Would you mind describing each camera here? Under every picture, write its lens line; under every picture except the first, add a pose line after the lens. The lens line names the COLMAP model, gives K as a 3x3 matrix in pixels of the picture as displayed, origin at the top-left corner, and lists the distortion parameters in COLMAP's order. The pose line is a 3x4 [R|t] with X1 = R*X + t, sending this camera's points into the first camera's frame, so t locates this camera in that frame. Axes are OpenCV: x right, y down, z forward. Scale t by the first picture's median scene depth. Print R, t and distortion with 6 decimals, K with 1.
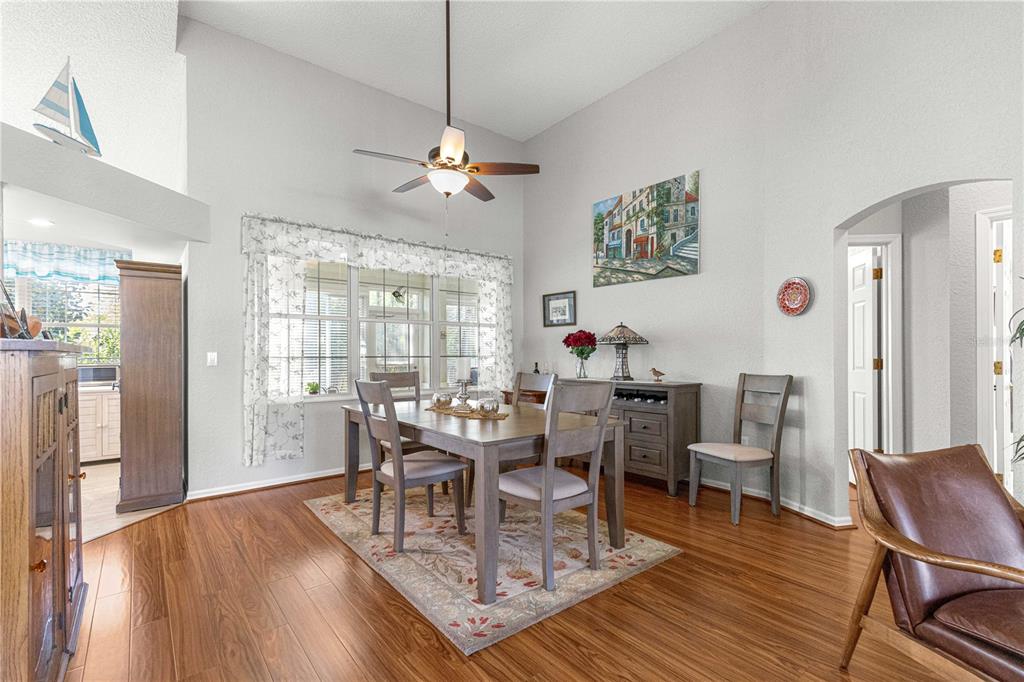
lens RADIAL K [[464.6, 0, 512.3], [0, 464.6, 350.3], [0, 0, 1]] dist [0.004485, 0.000471]
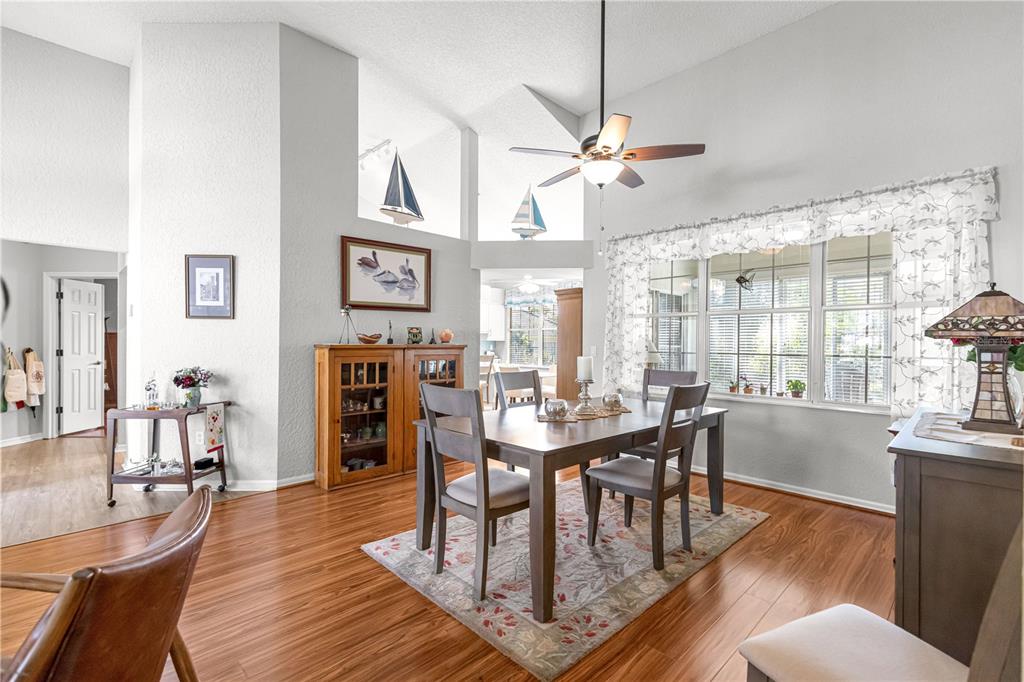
lens RADIAL K [[464.6, 0, 516.3], [0, 464.6, 340.8], [0, 0, 1]] dist [0.004485, 0.000471]
pose [[0.087438, -0.000537, -0.996170, 0.751263], [0.005338, 0.999986, -0.000071, -0.016482], [0.996156, -0.005312, 0.087439, 0.697576]]
